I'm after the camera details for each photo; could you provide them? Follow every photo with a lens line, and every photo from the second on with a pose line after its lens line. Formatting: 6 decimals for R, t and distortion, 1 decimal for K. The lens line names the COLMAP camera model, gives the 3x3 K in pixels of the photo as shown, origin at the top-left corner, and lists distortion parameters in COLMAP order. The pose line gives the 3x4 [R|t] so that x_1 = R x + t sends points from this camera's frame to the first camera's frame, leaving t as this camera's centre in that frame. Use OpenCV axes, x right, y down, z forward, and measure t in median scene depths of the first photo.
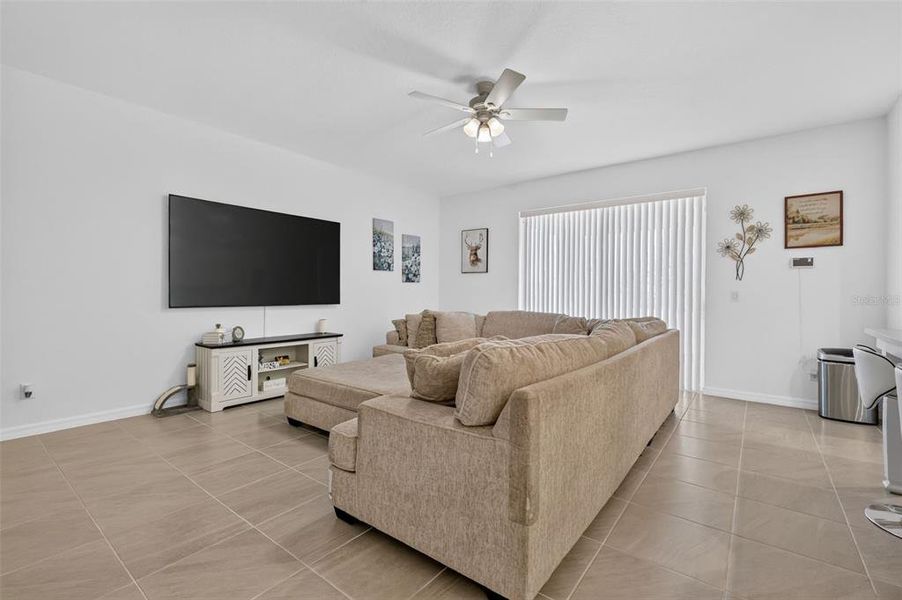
lens RADIAL K [[397.8, 0, 466.9], [0, 397.8, 295.4], [0, 0, 1]] dist [0.012360, -0.000597]
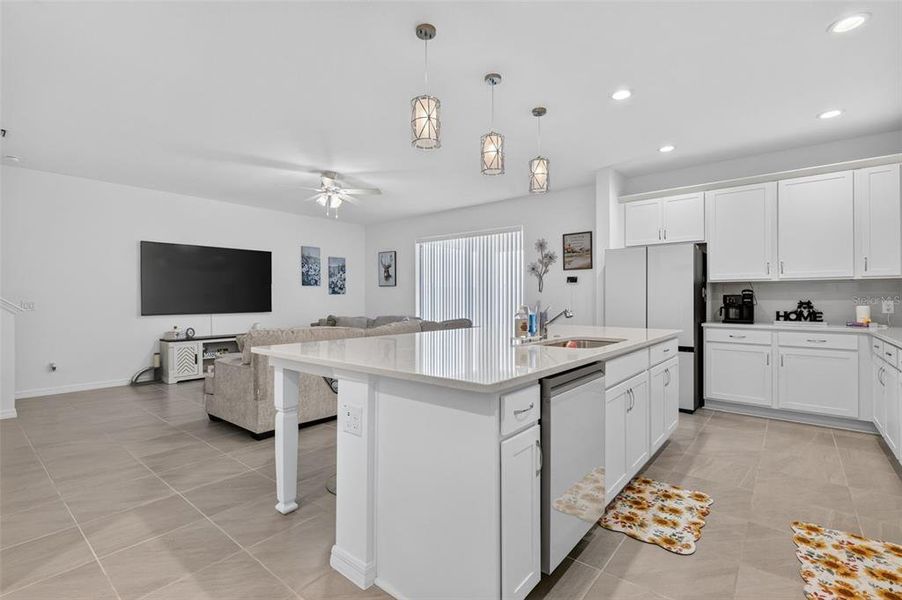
lens RADIAL K [[403.9, 0, 453.8], [0, 403.9, 297.3], [0, 0, 1]] dist [0.005426, -0.000343]
pose [[0.999393, -0.009484, -0.033507, 0.429859], [0.009059, 0.999877, -0.012807, -0.005008], [0.033624, 0.012496, 0.999356, -0.433150]]
